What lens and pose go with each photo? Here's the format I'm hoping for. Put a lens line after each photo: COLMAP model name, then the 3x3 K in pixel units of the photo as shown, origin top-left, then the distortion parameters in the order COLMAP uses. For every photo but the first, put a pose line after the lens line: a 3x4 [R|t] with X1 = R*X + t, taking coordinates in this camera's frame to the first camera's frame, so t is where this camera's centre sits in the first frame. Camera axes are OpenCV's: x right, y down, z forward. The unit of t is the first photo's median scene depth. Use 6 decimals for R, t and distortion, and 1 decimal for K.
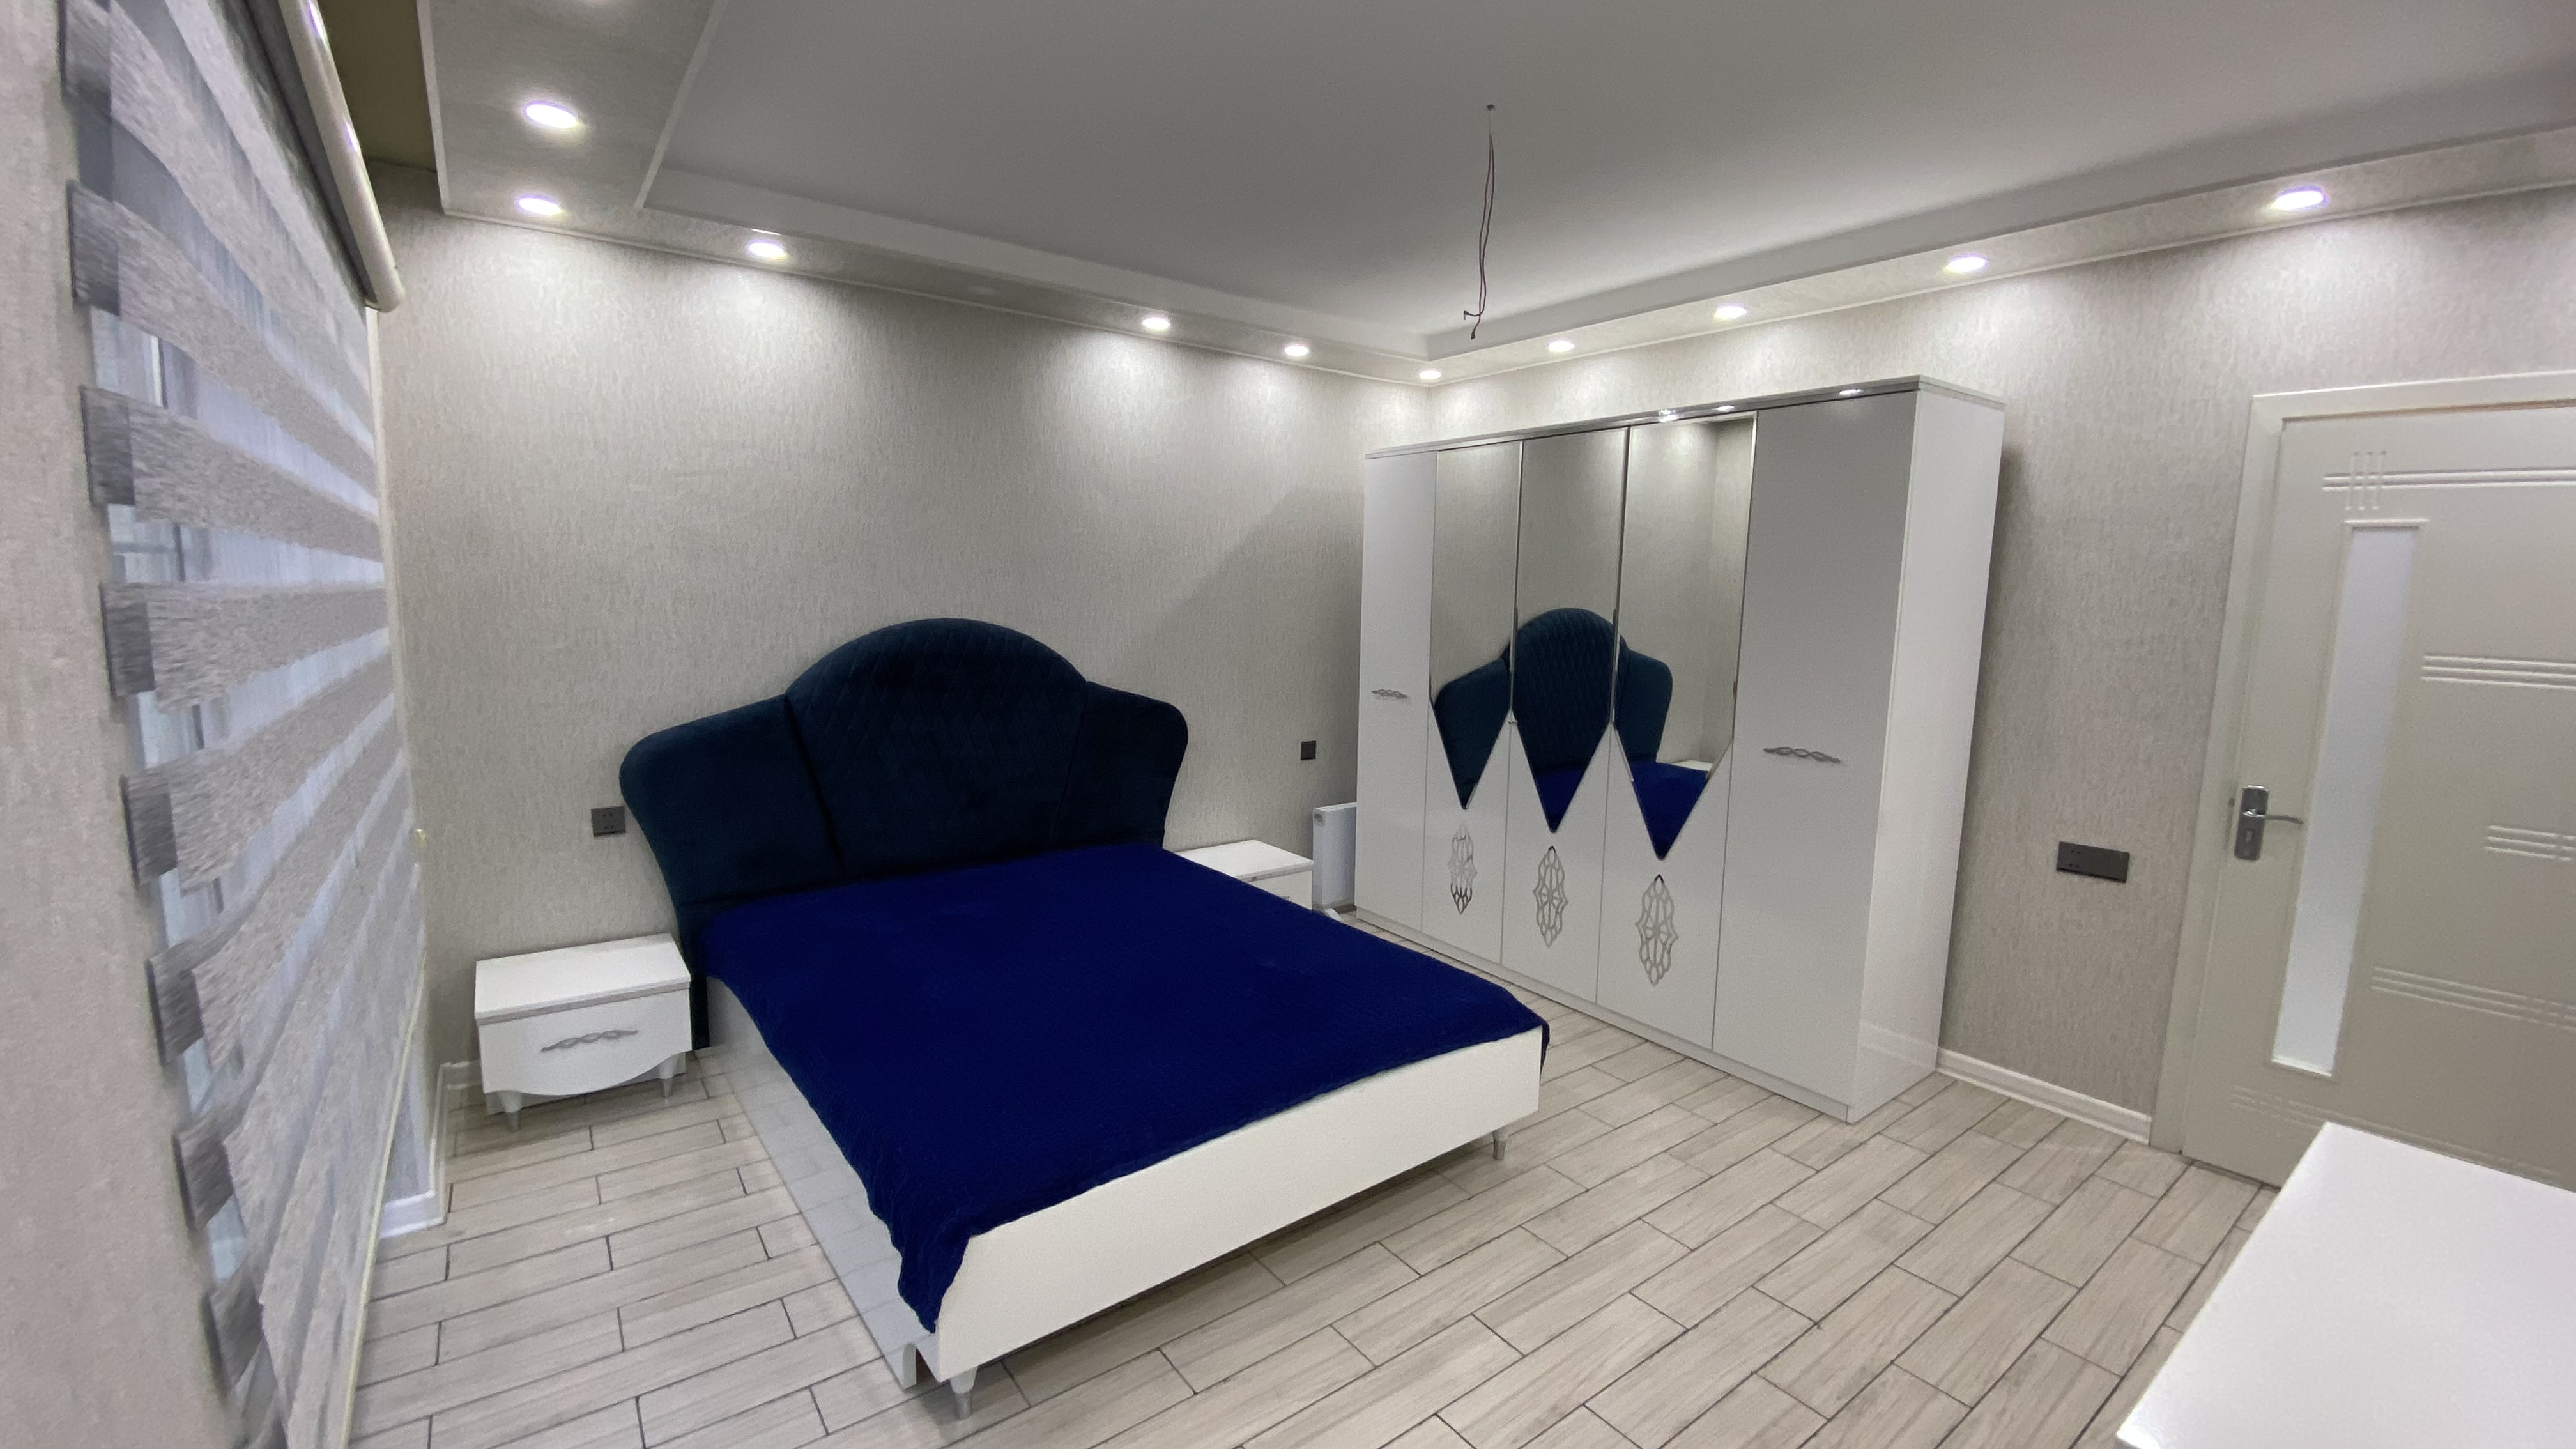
lens RADIAL K [[1049.1, 0, 1287.0], [0, 1049.1, 721.3], [0, 0, 1]] dist [0.000259, -0.000084]
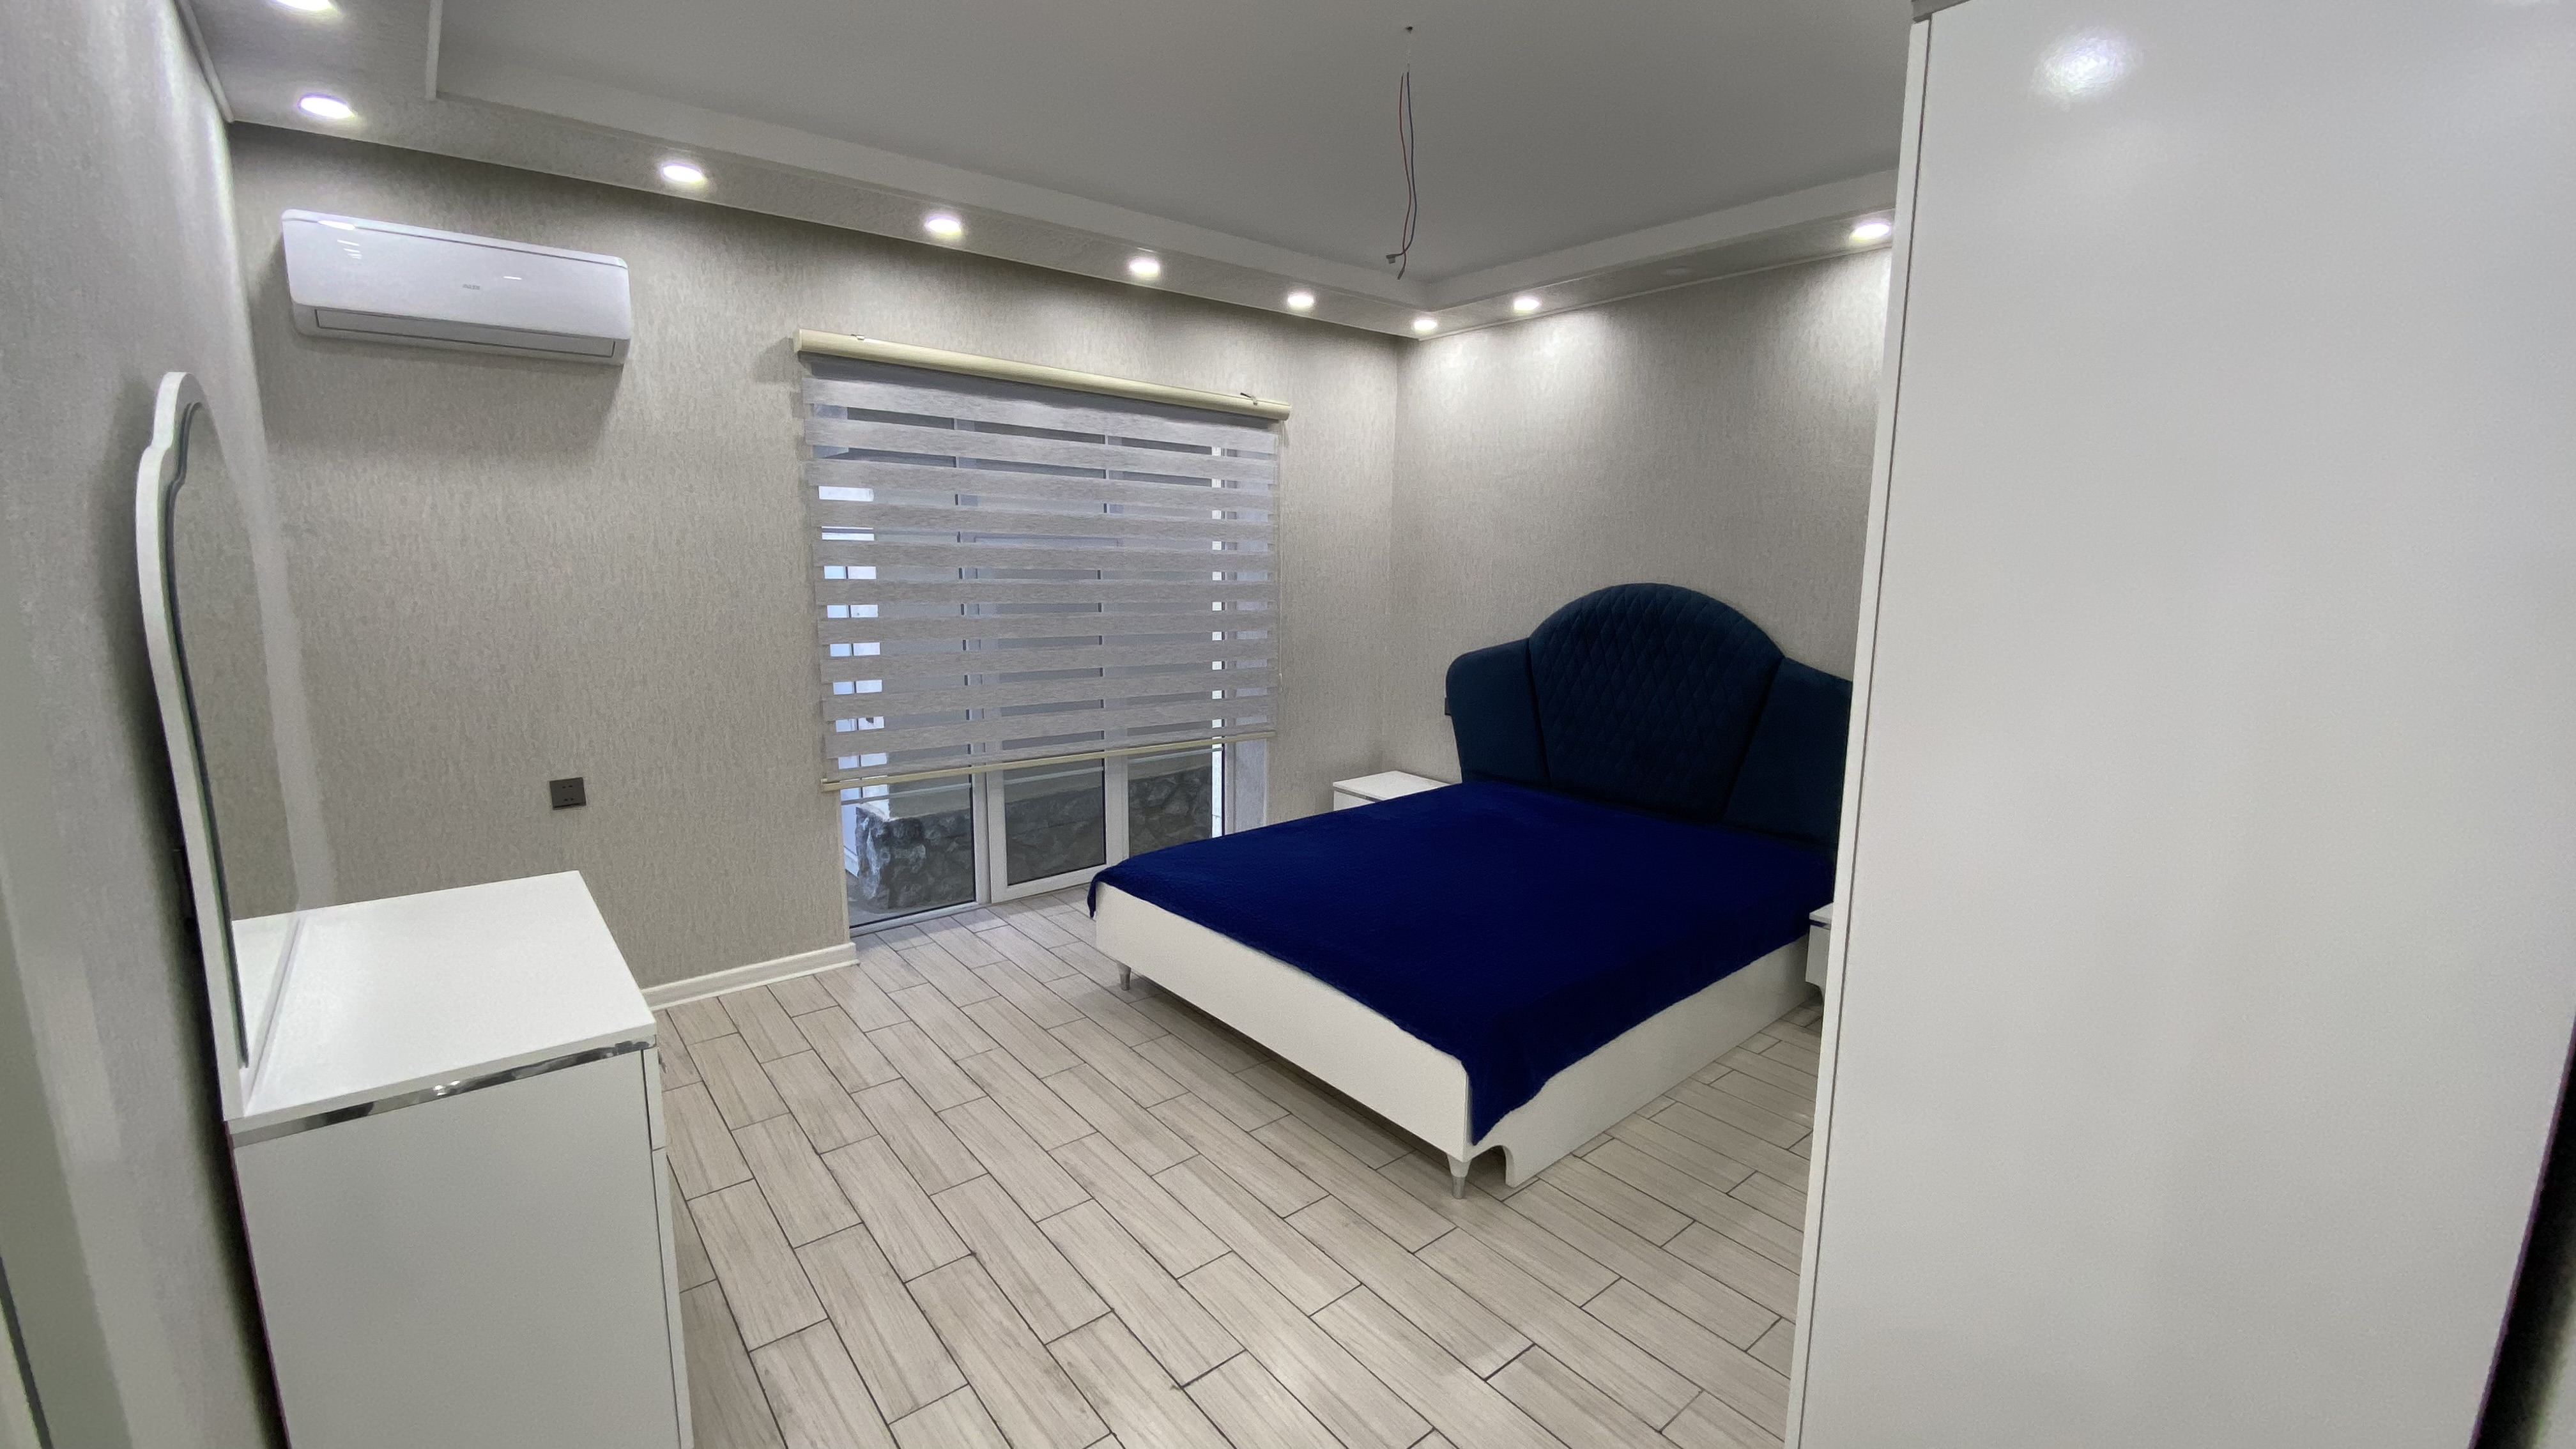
lens RADIAL K [[1049.1, 0, 1296.3], [0, 1049.1, 733.9], [0, 0, 1]] dist [0.000259, -0.000084]
pose [[0.034608, 0.149029, -0.988227, 1.207500], [-0.140742, 0.979692, 0.142813, -0.076823], [0.989441, 0.134143, 0.054880, 0.927917]]
